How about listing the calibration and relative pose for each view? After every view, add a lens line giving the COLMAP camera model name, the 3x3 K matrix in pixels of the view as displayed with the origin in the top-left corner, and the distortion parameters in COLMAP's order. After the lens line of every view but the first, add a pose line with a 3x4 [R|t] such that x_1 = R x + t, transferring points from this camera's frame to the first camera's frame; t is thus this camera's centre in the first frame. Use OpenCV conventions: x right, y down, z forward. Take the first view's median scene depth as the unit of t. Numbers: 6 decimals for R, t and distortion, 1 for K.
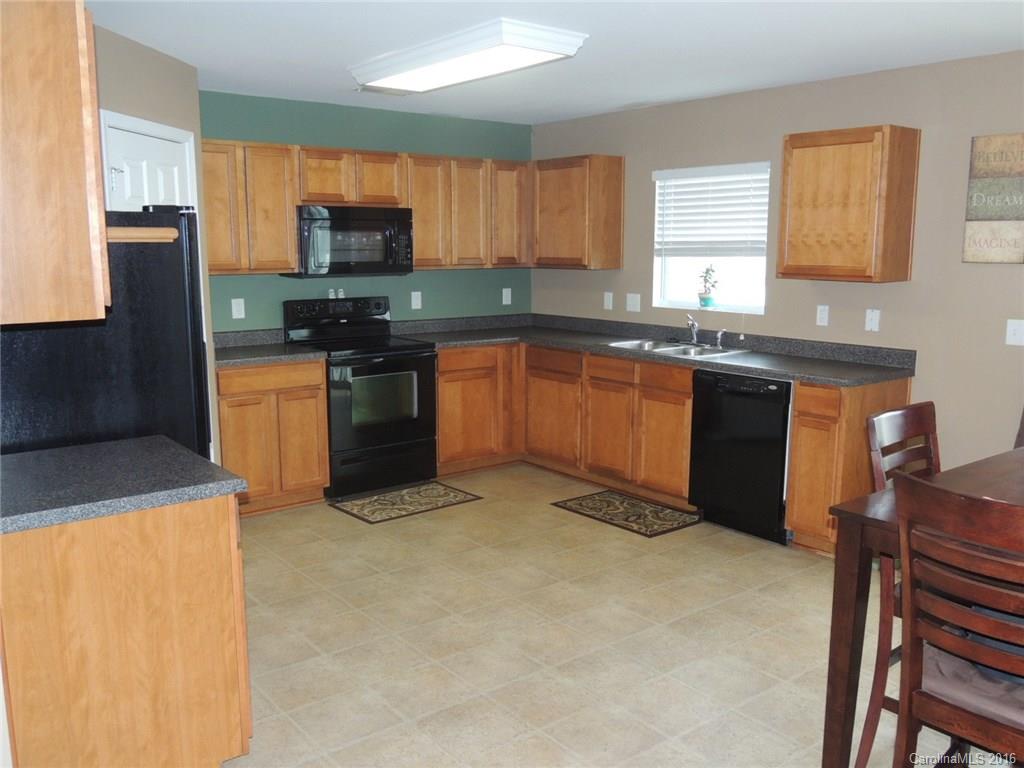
lens RADIAL K [[912.0, 0, 512.0], [0, 912.0, 384.0], [0, 0, 1]] dist [-0.006951, 0.001237]
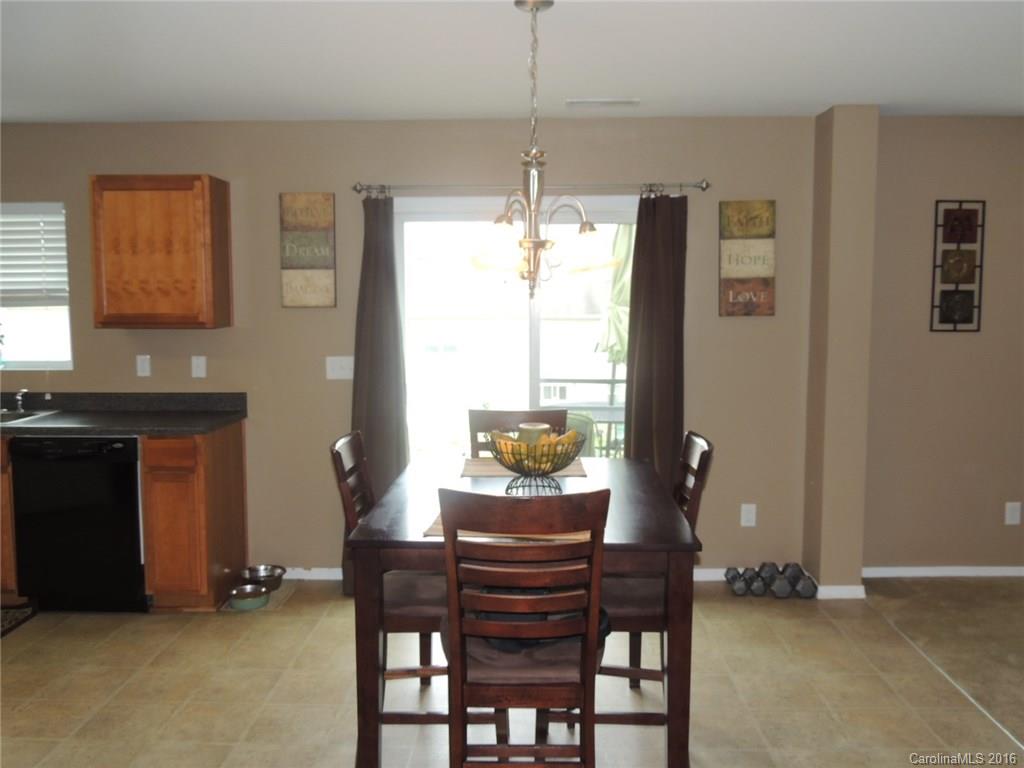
lens RADIAL K [[912.0, 0, 512.0], [0, 912.0, 384.0], [0, 0, 1]] dist [-0.006951, 0.001237]
pose [[0.643491, -0.078621, 0.761406, -0.154734], [0.123769, 0.992309, -0.002139, -0.006673], [-0.755381, 0.095615, 0.648272, 0.095729]]
